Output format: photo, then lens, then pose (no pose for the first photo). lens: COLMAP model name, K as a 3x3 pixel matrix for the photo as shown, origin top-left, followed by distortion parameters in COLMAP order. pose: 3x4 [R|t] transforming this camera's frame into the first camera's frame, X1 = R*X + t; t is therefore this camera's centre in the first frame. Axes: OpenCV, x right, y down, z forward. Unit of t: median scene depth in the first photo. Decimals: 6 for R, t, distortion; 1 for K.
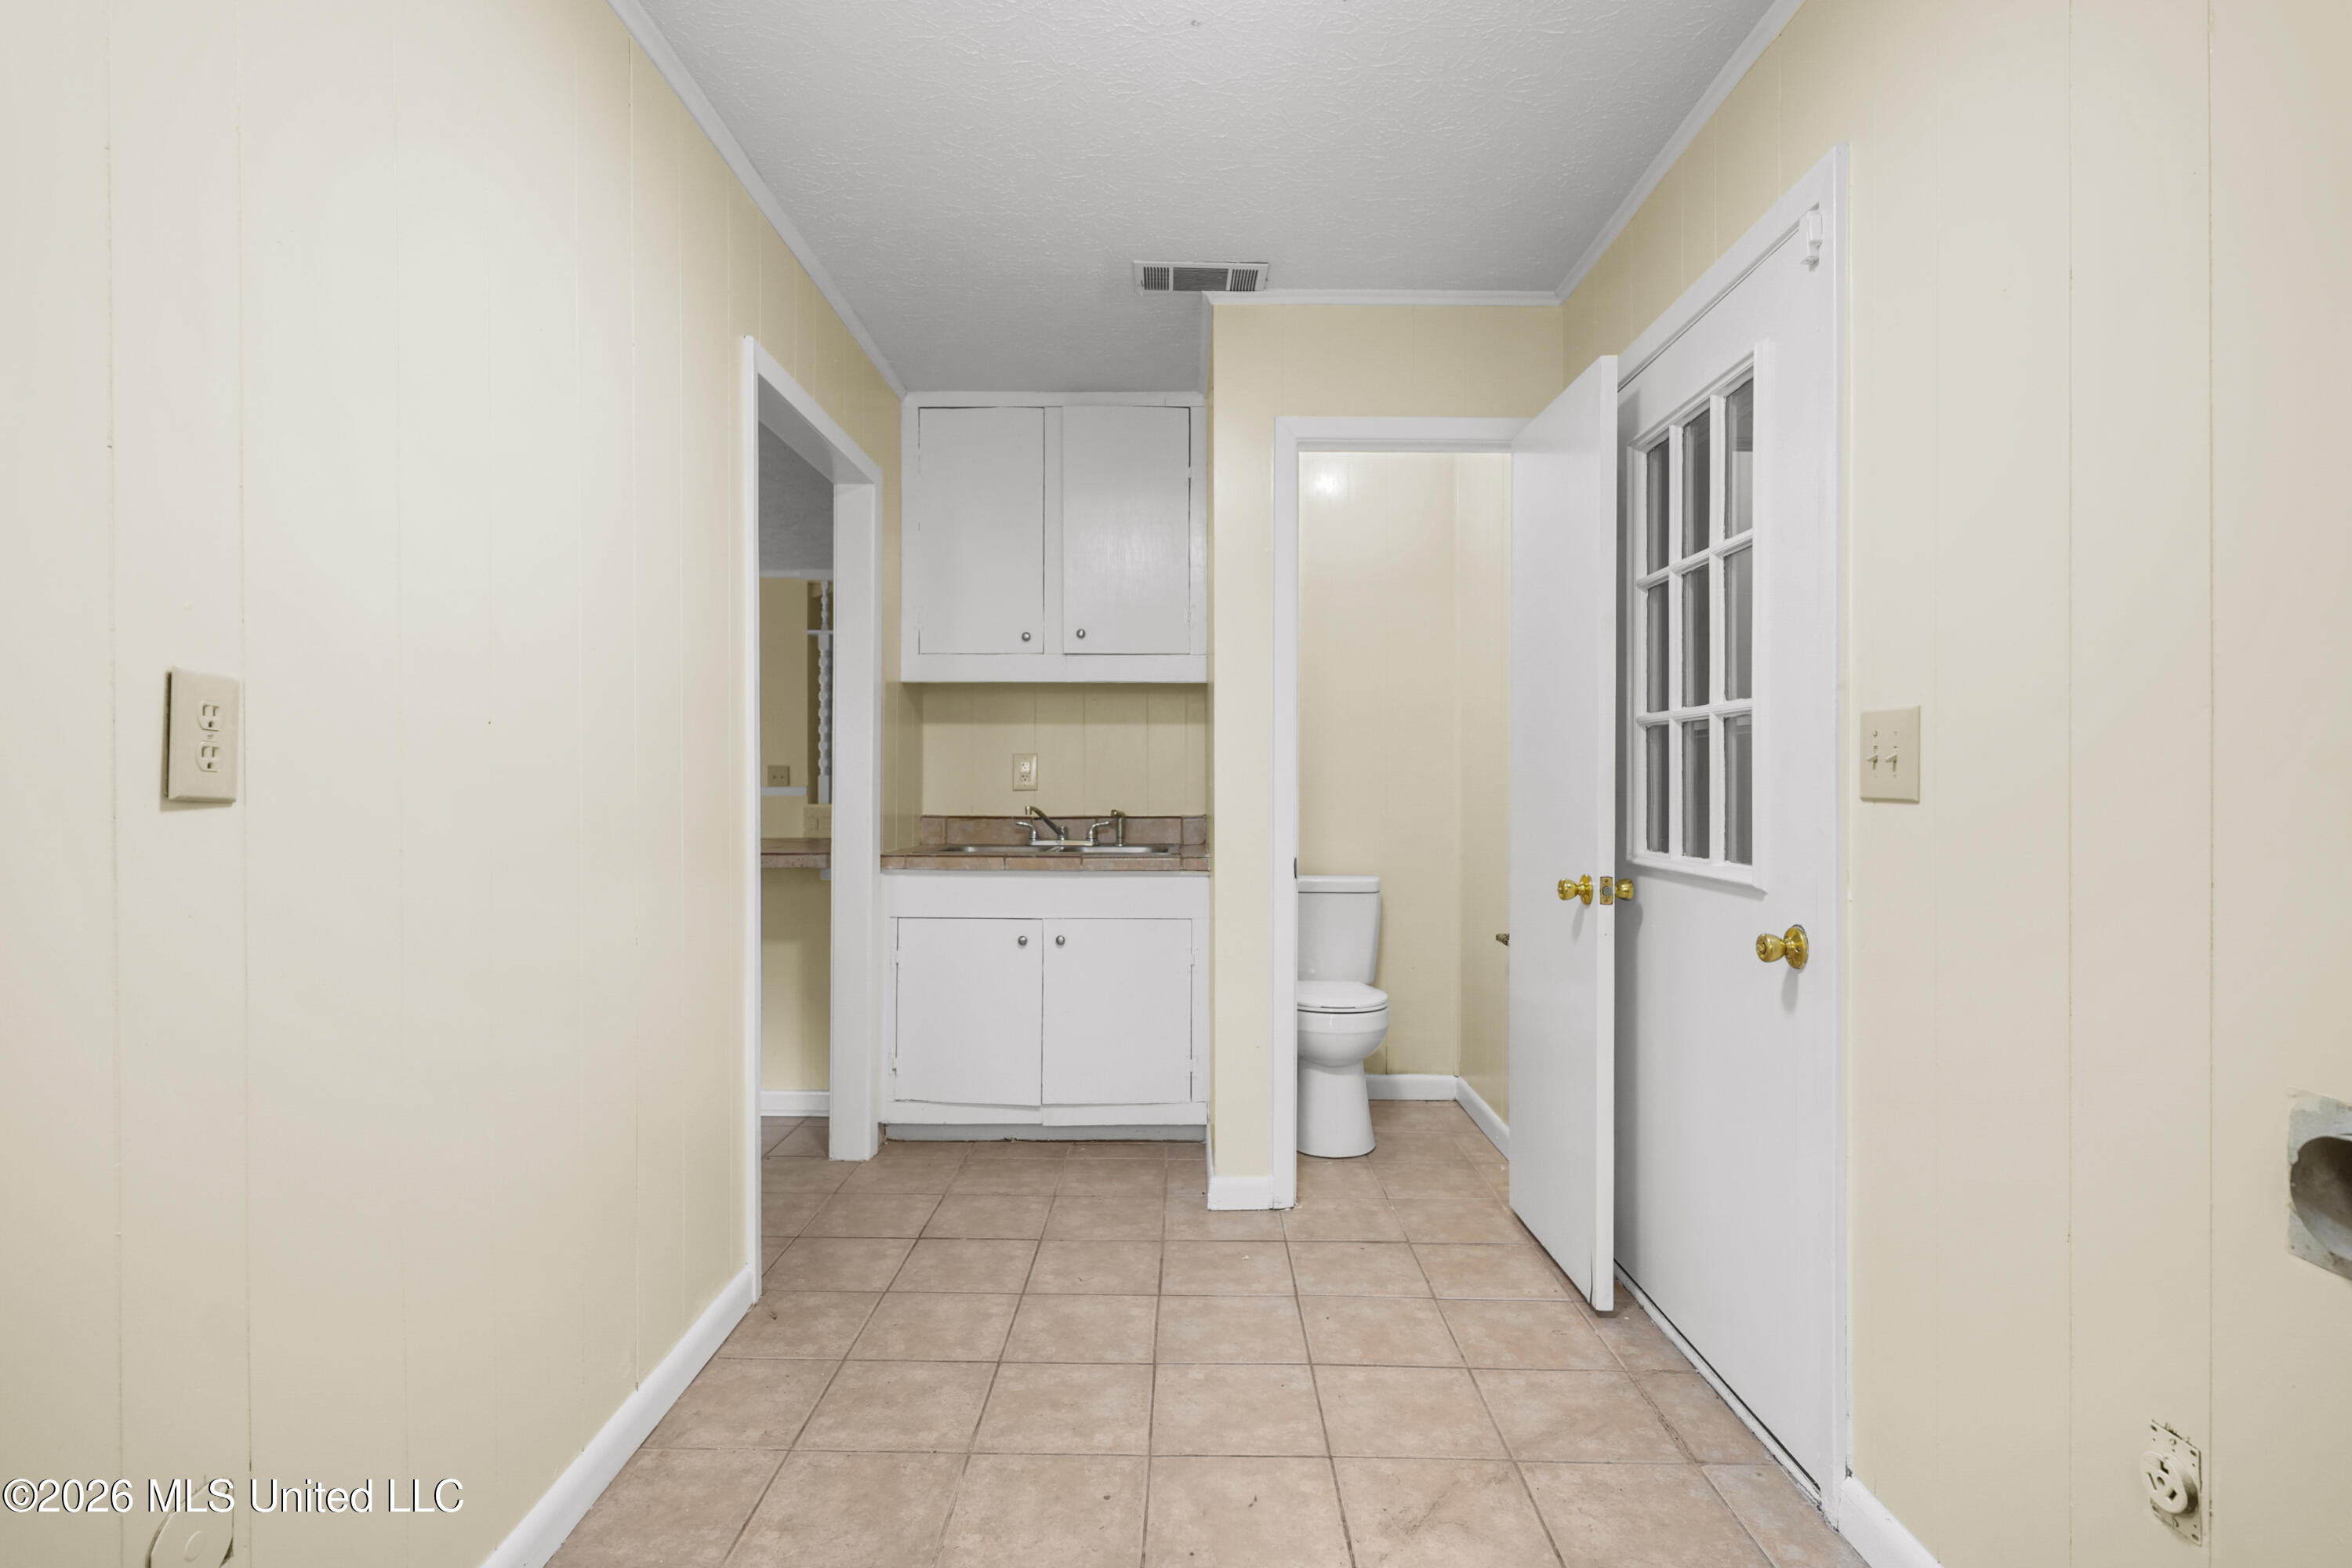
lens RADIAL K [[1162.3, 0, 1176.3], [0, 1162.3, 786.2], [0, 0, 1]] dist [0.013459, -0.004060]
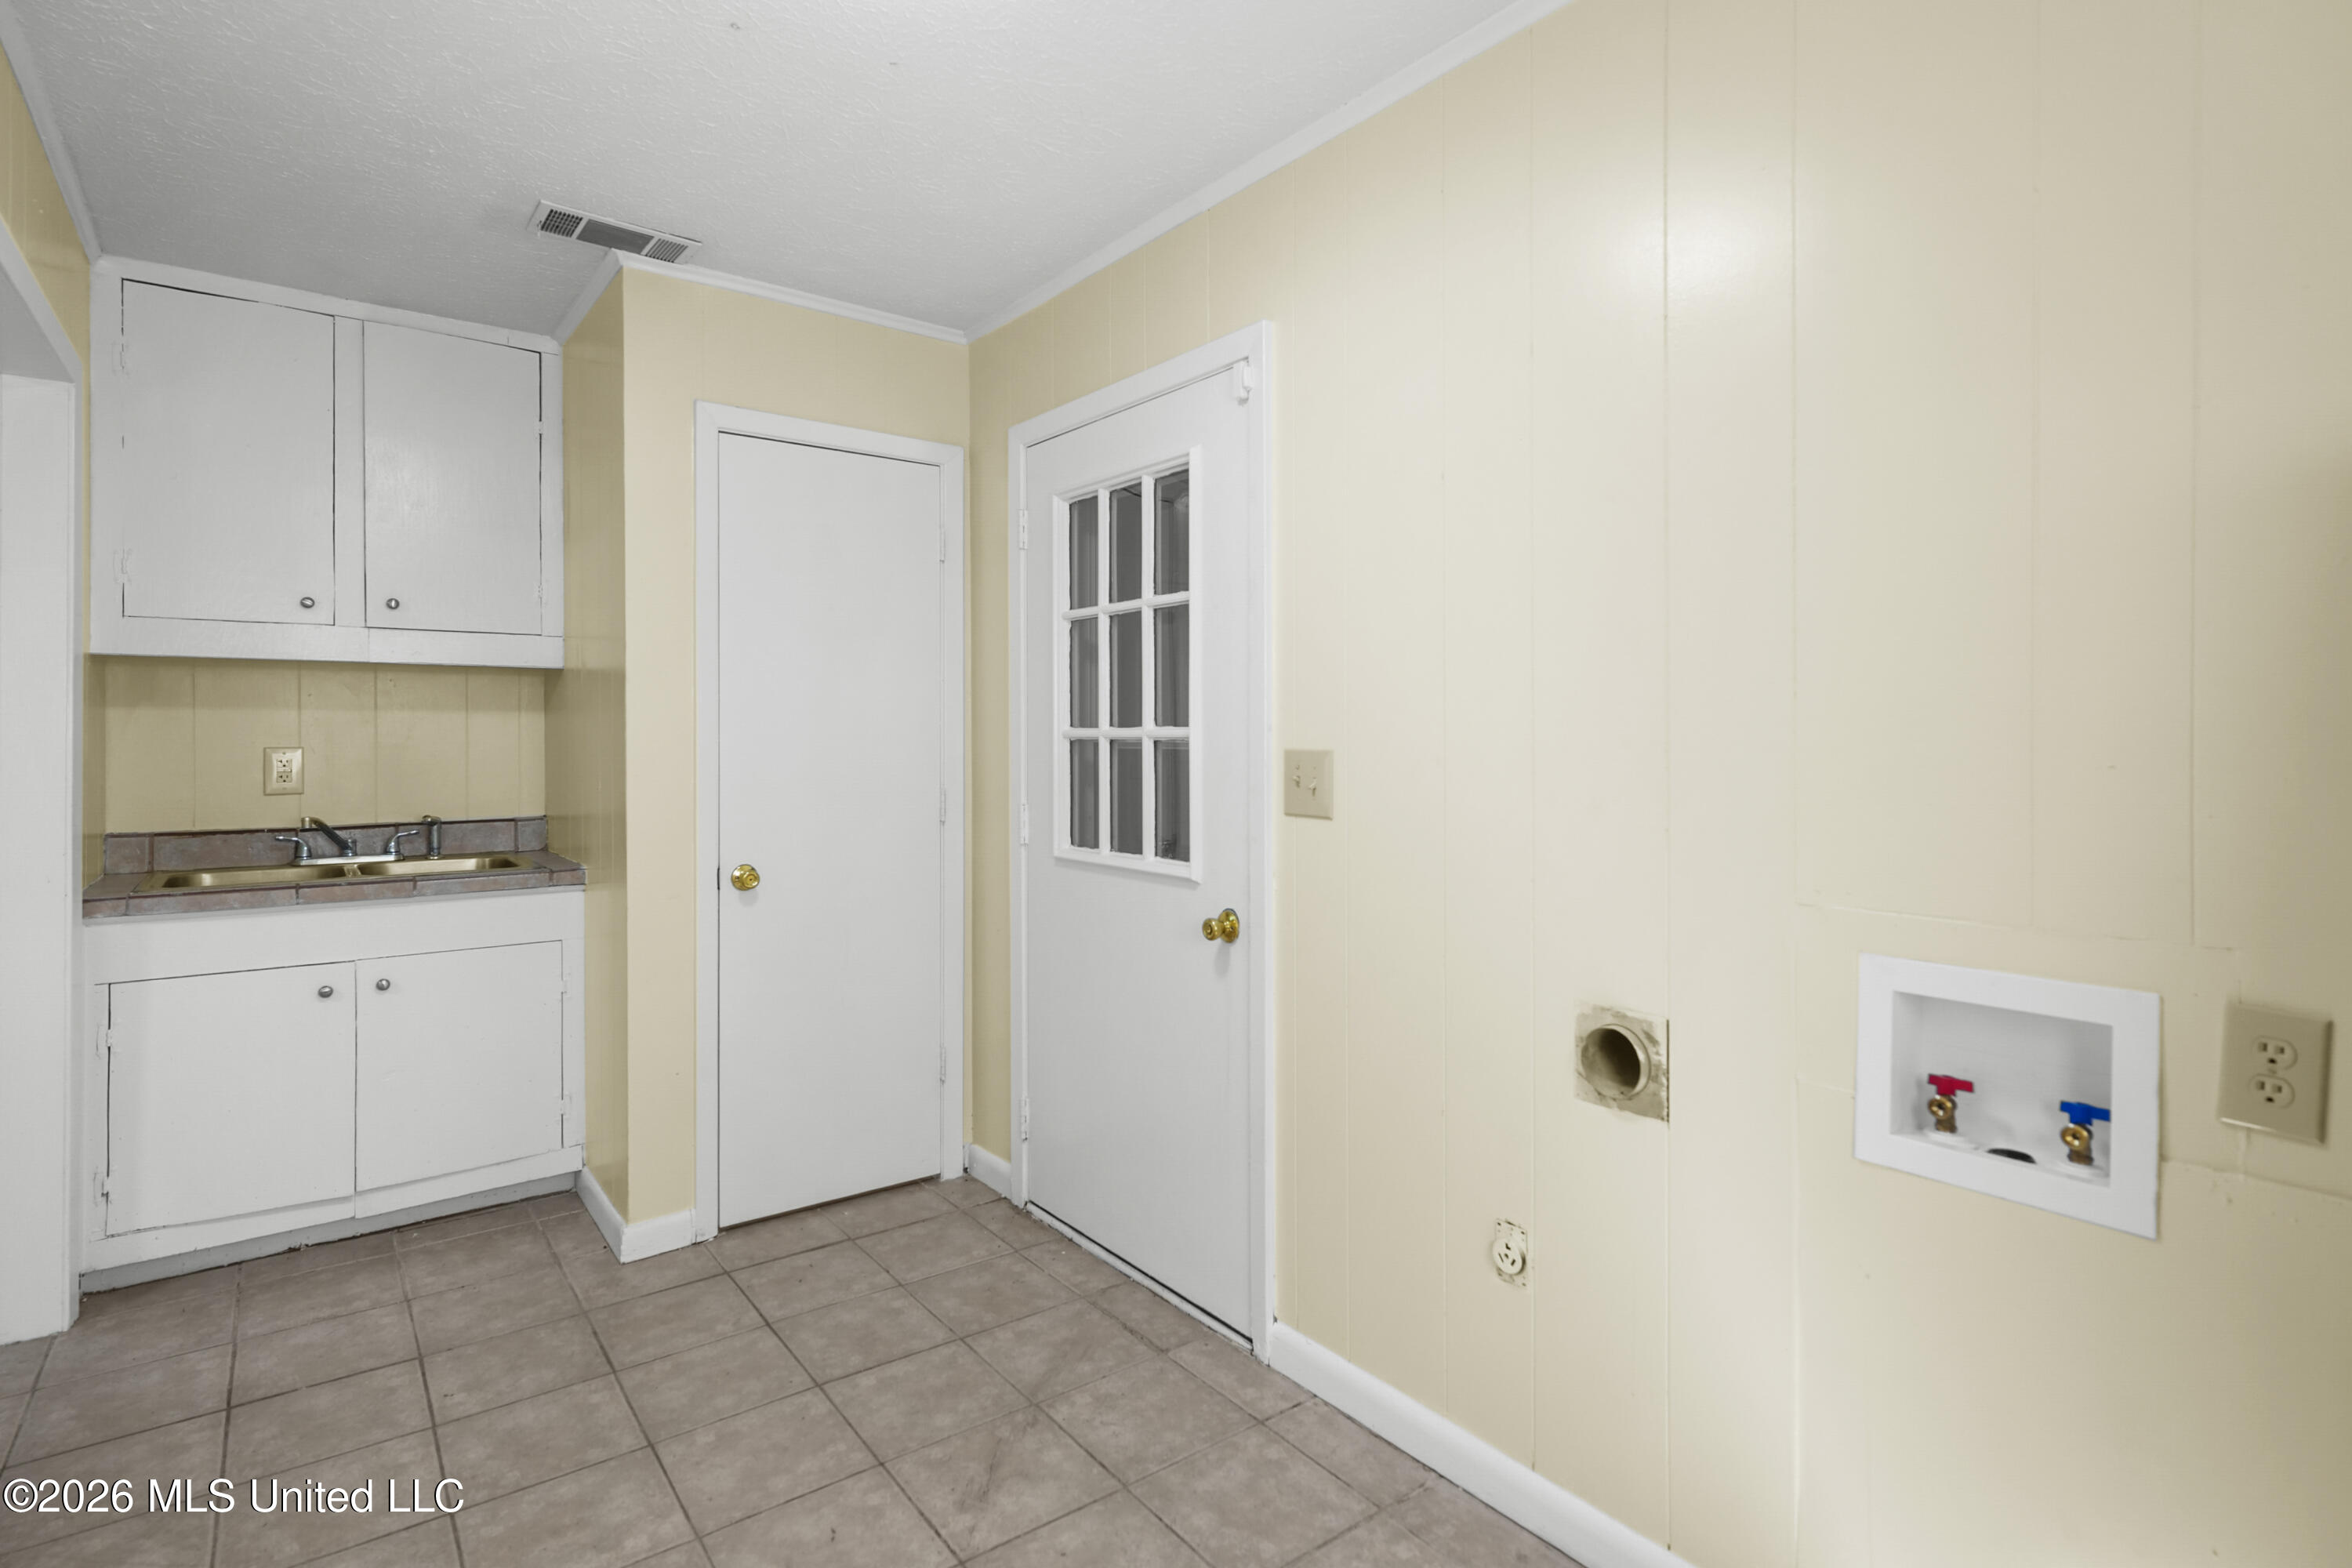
lens RADIAL K [[1162.3, 0, 1201.5], [0, 1162.3, 741.3], [0, 0, 1]] dist [0.013459, -0.004060]
pose [[0.783982, -0.001280, 0.620782, -0.216916], [0.001753, 0.999998, -0.000152, -0.049565], [-0.620781, 0.001207, 0.783983, 0.007483]]
